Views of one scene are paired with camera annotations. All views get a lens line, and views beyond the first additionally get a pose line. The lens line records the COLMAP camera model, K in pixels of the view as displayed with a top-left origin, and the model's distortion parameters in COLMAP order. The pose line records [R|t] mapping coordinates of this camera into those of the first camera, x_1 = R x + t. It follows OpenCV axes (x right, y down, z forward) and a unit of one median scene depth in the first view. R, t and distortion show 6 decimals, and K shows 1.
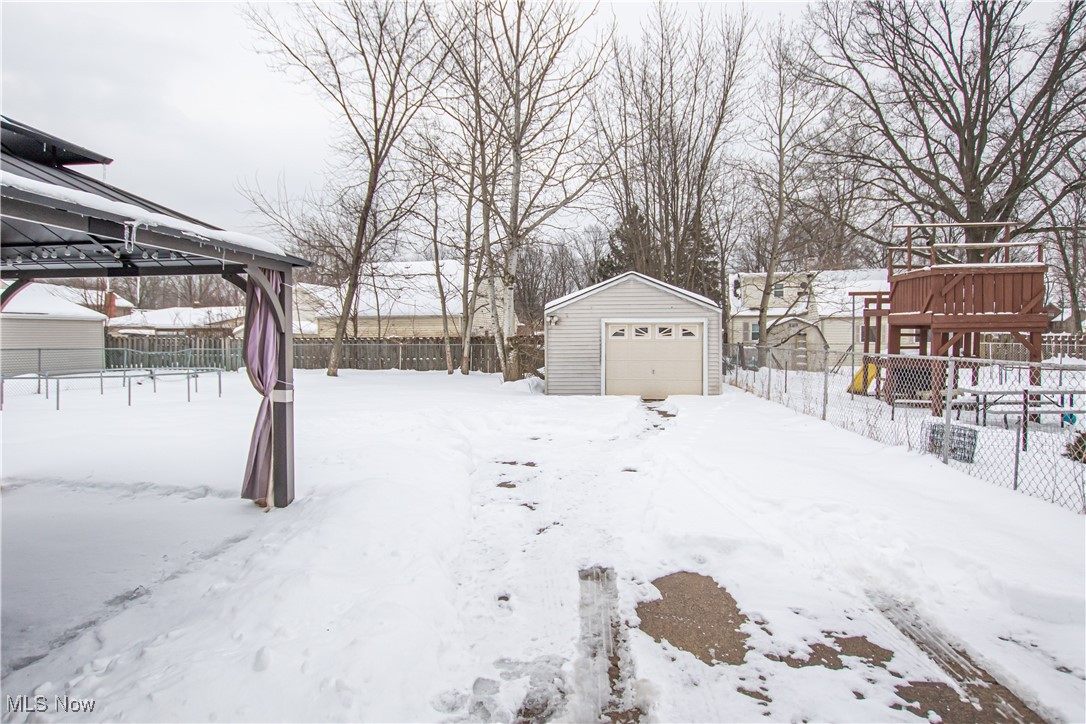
lens RADIAL K [[609.9, 0, 540.1], [0, 609.9, 336.8], [0, 0, 1]] dist [-0.026918, 0.000051]
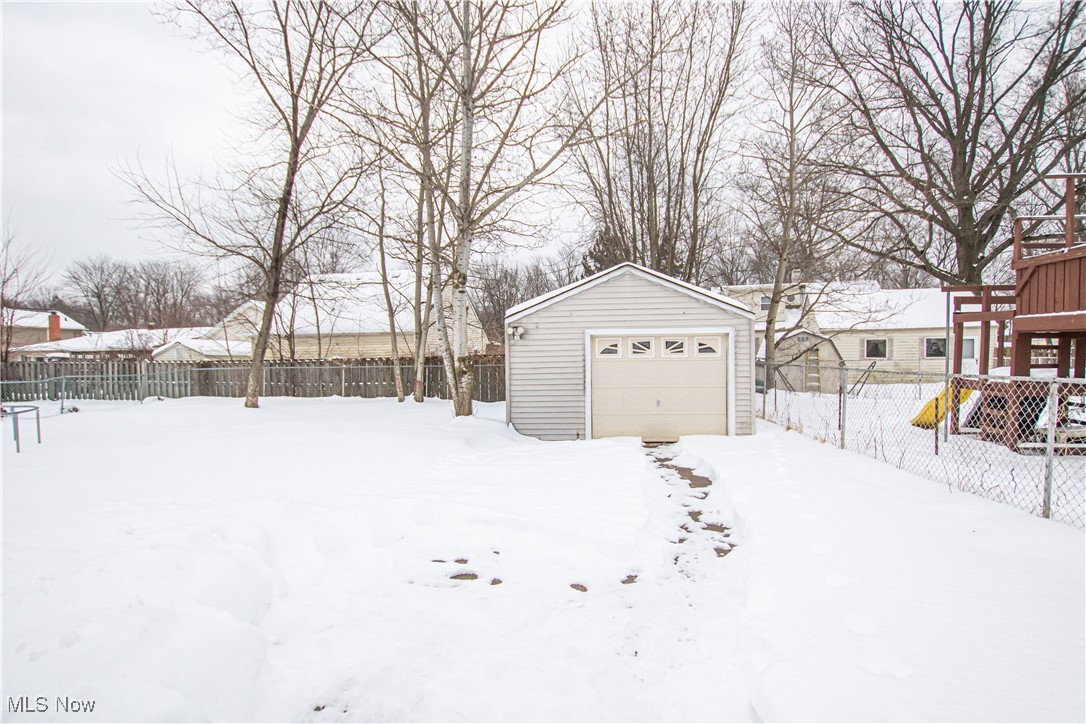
lens RADIAL K [[578.7, 0, 543.0], [0, 578.7, 362.0], [0, 0, 1]] dist [-0.026384, -0.000802]
pose [[0.998942, -0.011924, 0.044404, 0.013039], [0.011449, 0.999875, 0.010934, 0.000066], [-0.044529, -0.010414, 0.998954, 0.201450]]
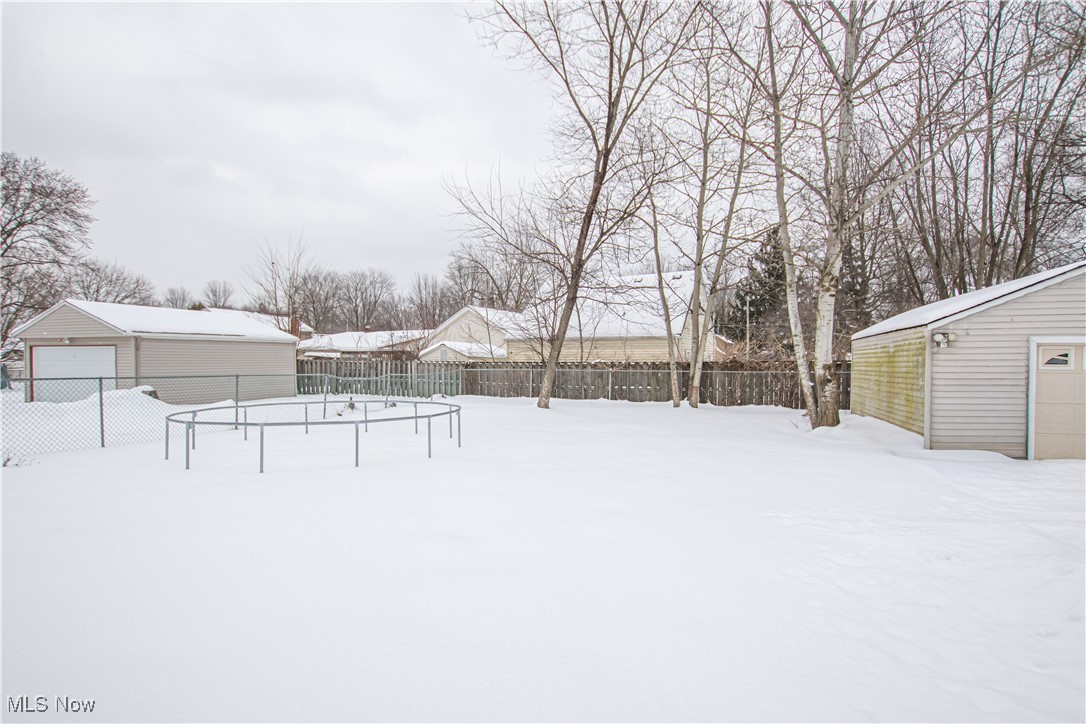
lens RADIAL K [[578.7, 0, 543.0], [0, 578.7, 362.0], [0, 0, 1]] dist [-0.026384, -0.000802]
pose [[0.978924, 0.005638, -0.204149, -0.166450], [-0.004968, 0.999980, 0.003795, -0.002117], [0.204167, -0.002701, 0.978932, 0.197693]]
